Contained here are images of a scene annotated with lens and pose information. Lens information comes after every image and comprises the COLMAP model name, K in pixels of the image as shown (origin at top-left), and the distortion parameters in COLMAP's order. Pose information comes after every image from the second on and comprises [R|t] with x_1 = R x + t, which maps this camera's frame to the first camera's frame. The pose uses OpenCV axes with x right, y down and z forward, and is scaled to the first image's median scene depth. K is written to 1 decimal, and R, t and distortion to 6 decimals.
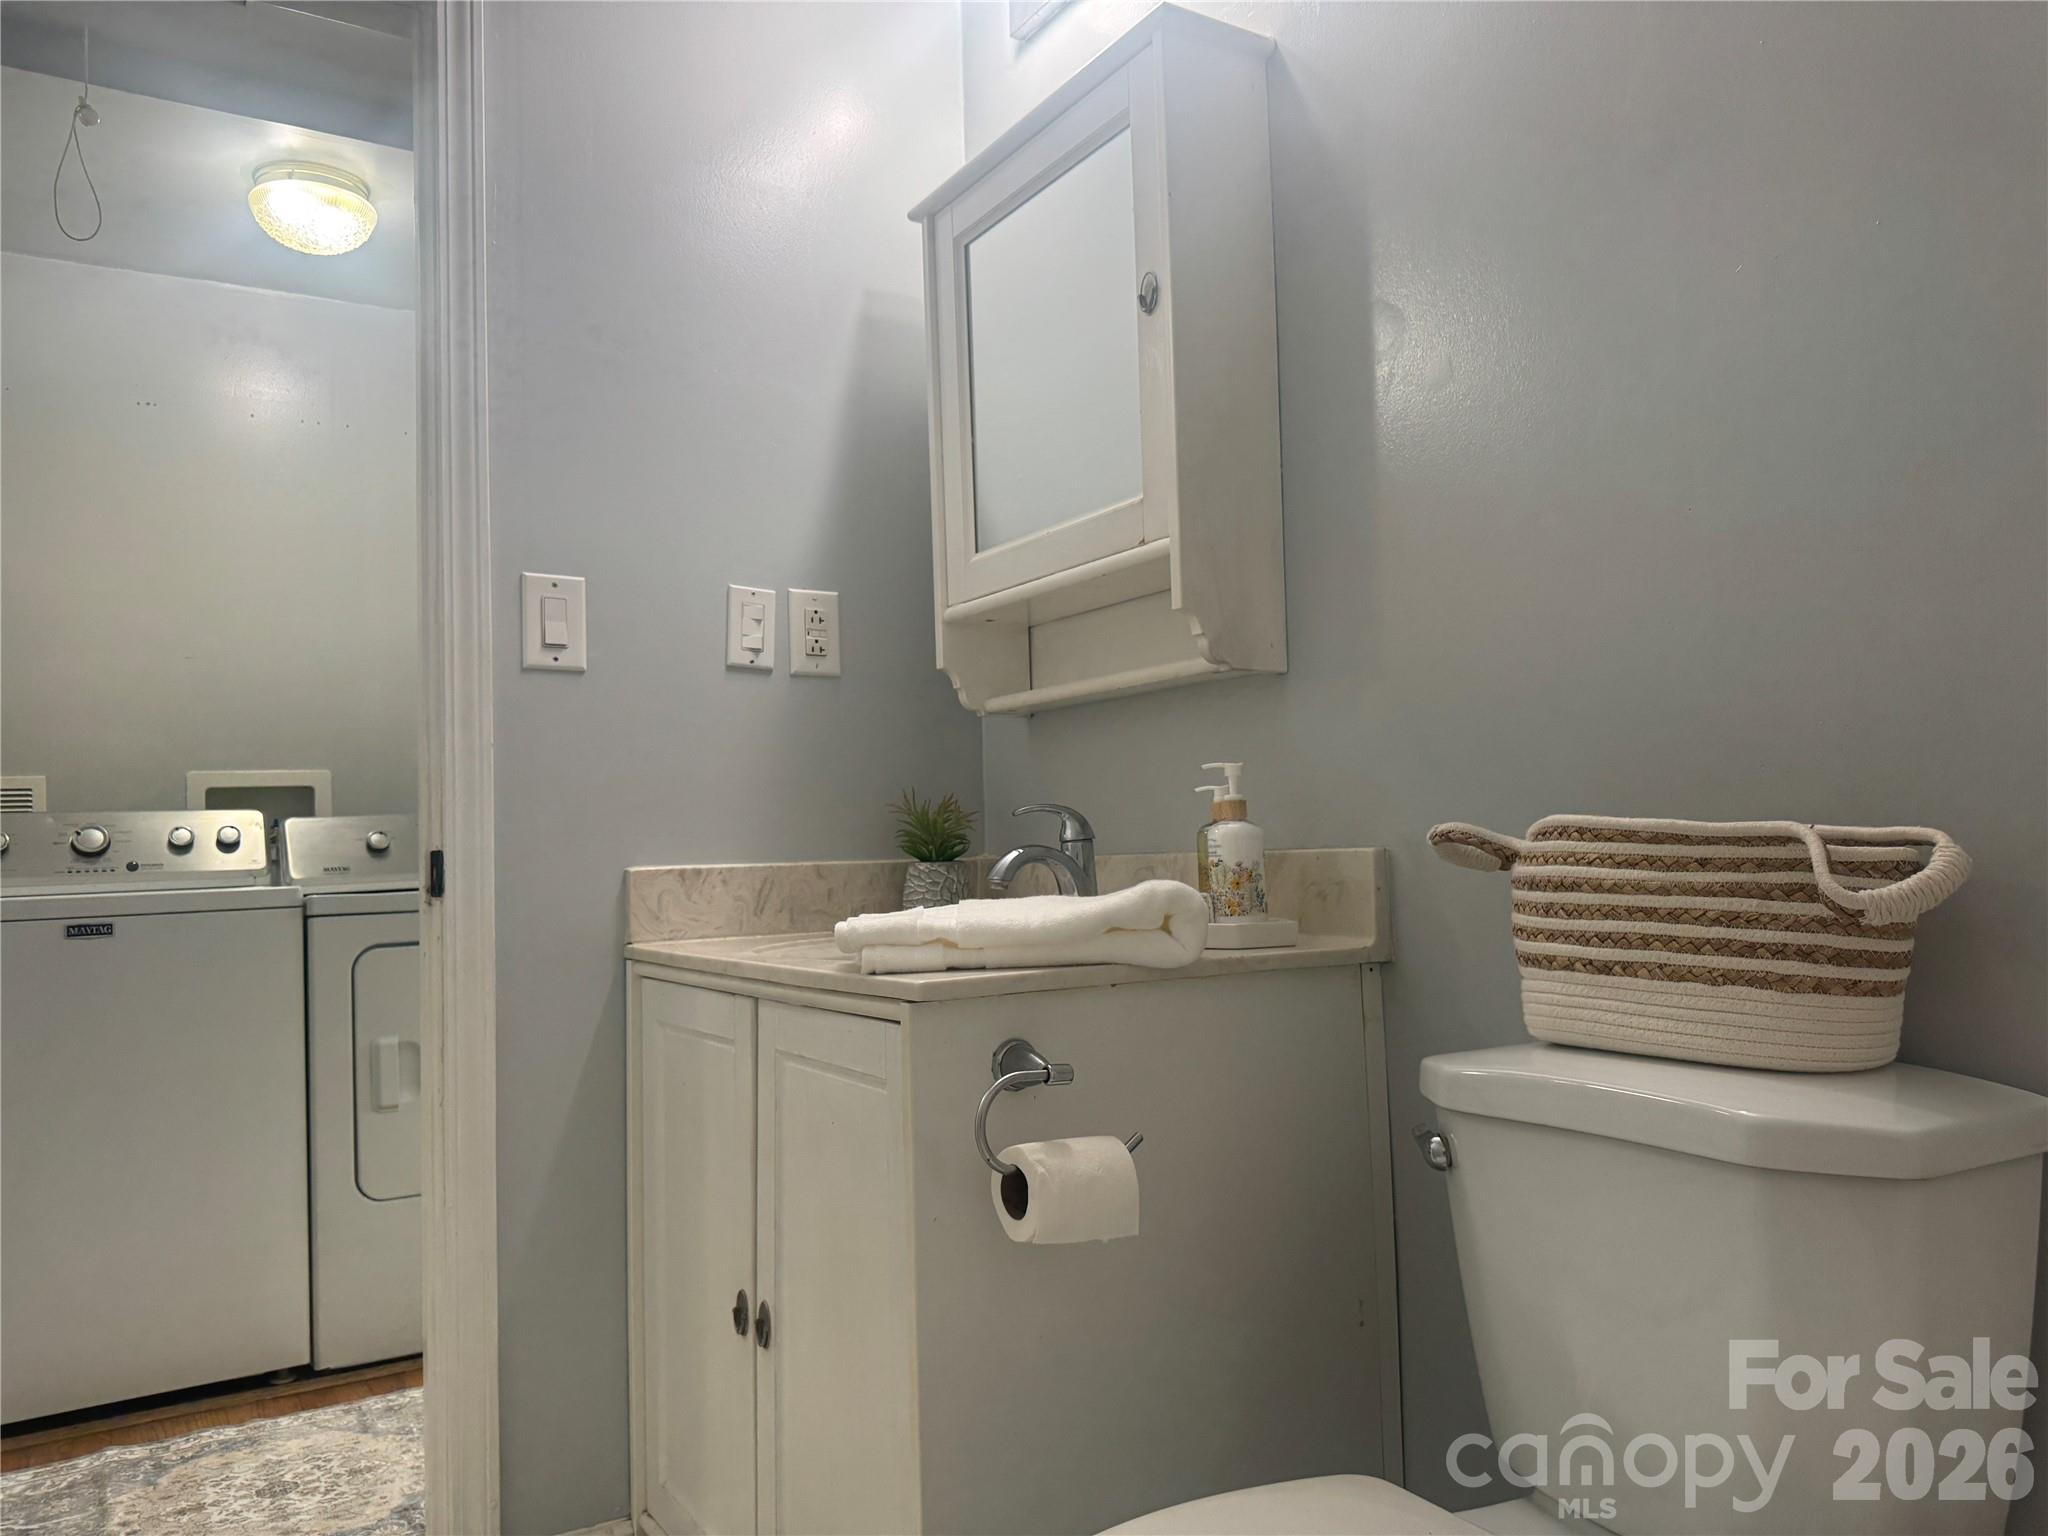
lens RADIAL K [[1499.3, 0, 1029.2], [0, 1499.3, 770.5], [0, 0, 1]] dist [0.004426, 0.003166]
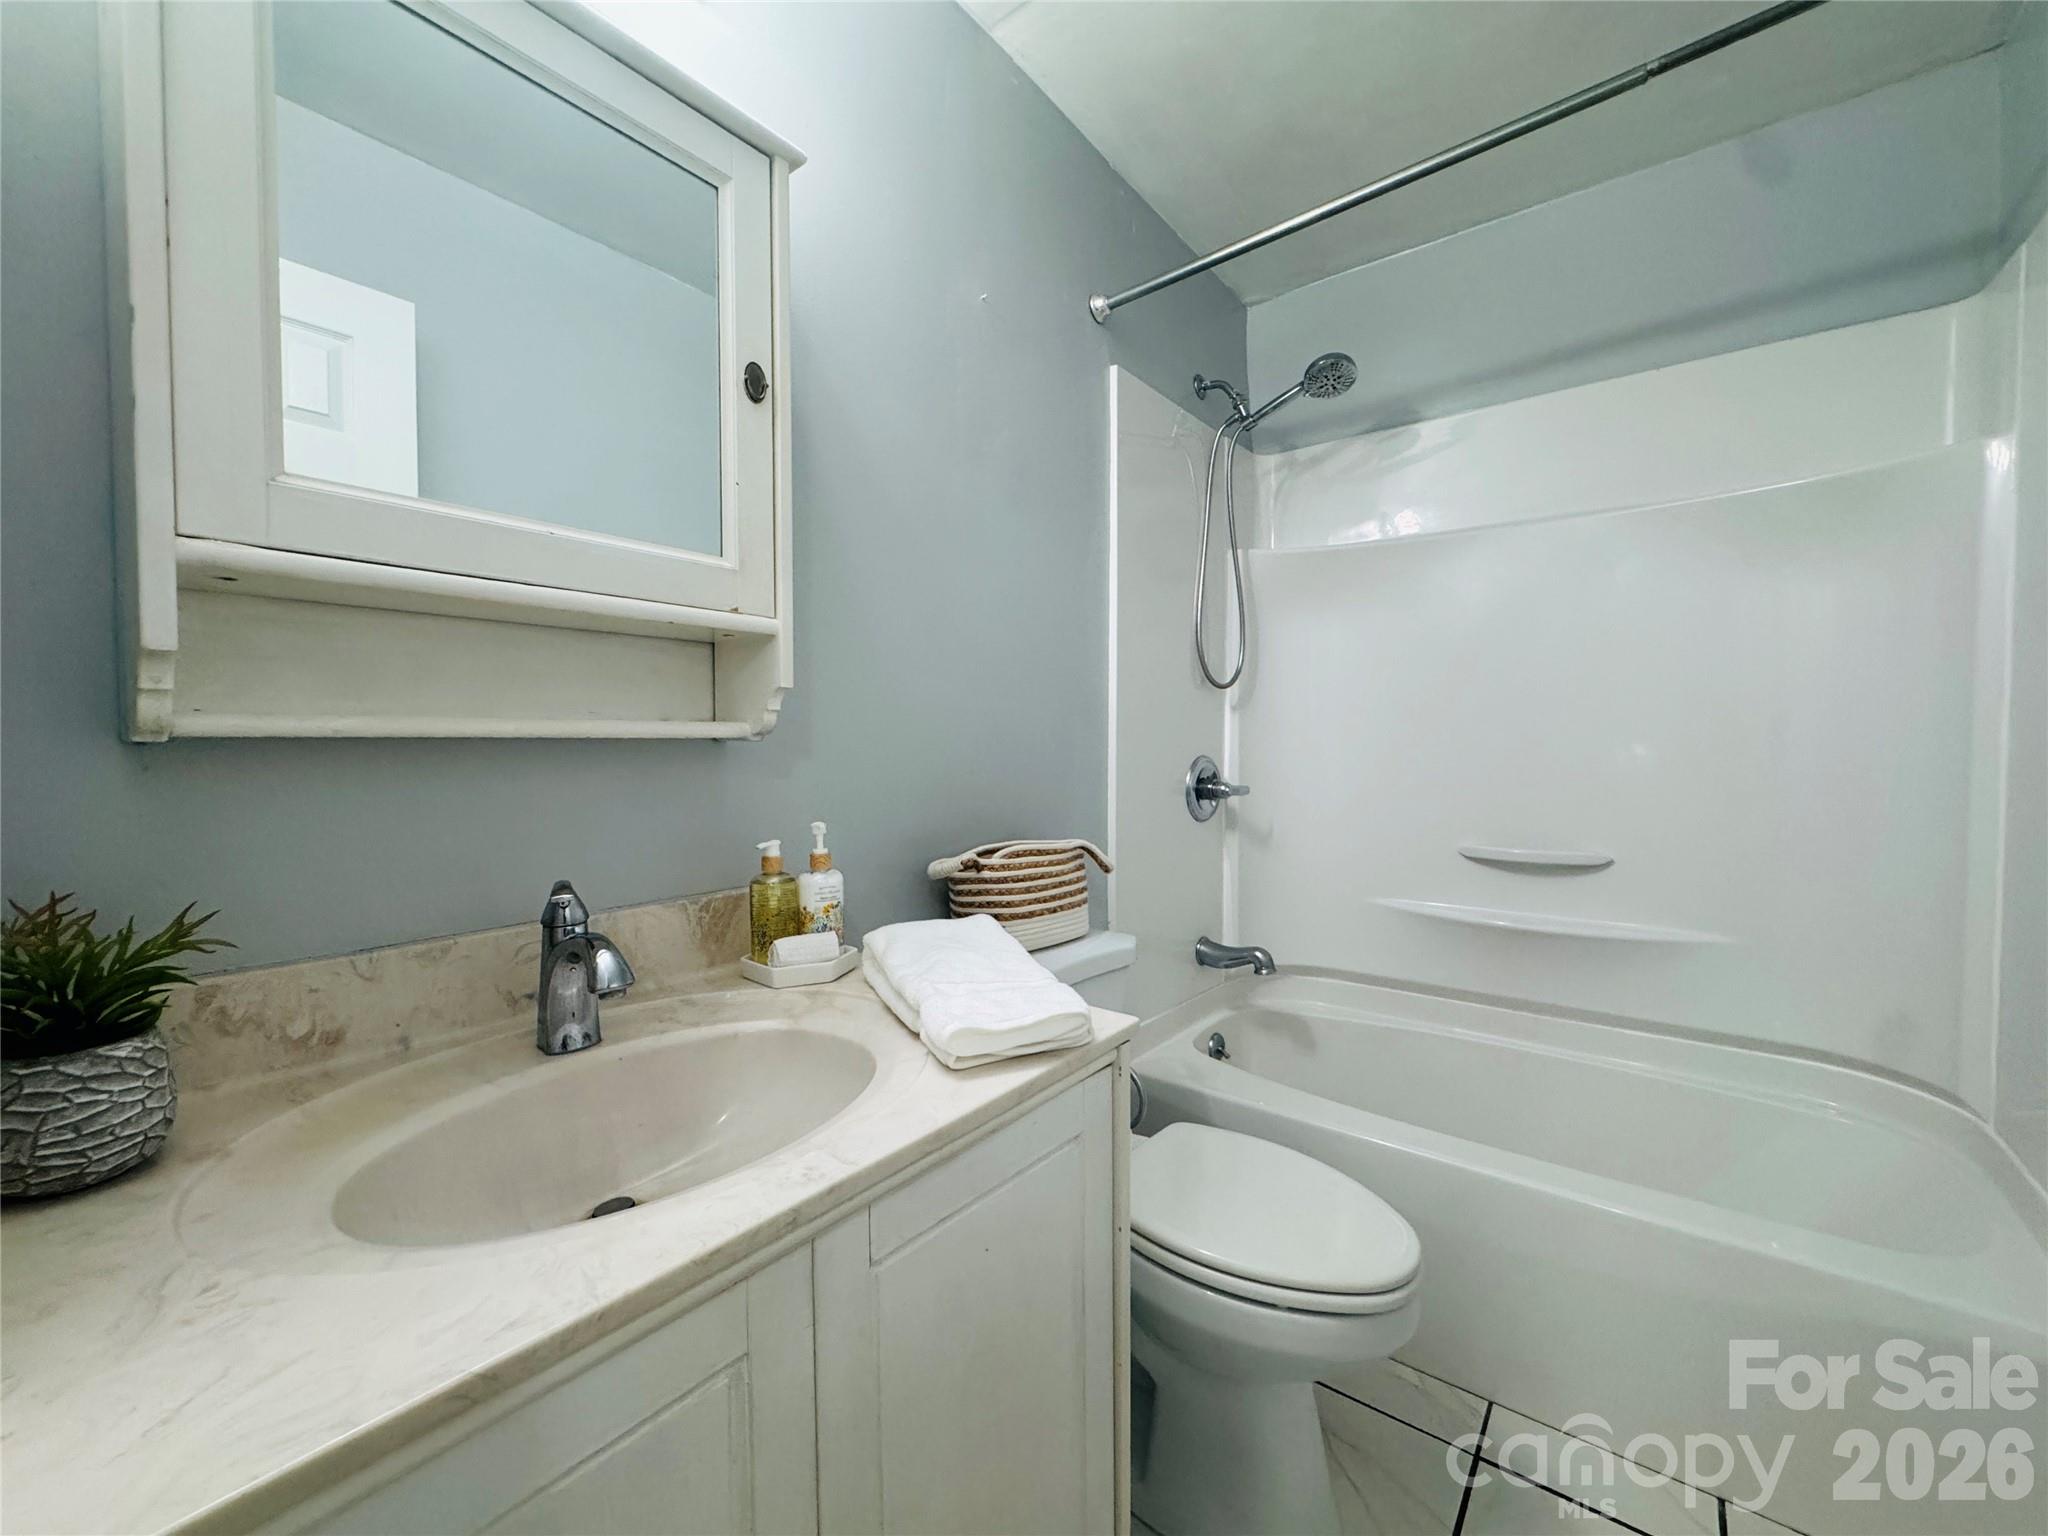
lens RADIAL K [[822.3, 0, 1025.8], [0, 822.3, 767.2], [0, 0, 1]] dist [-0.001594, -0.000186]
pose [[-0.356131, 0.005358, 0.934421, -0.751709], [-0.033440, 0.999270, -0.018475, -0.059966], [-0.933837, -0.037827, -0.355692, 1.457891]]
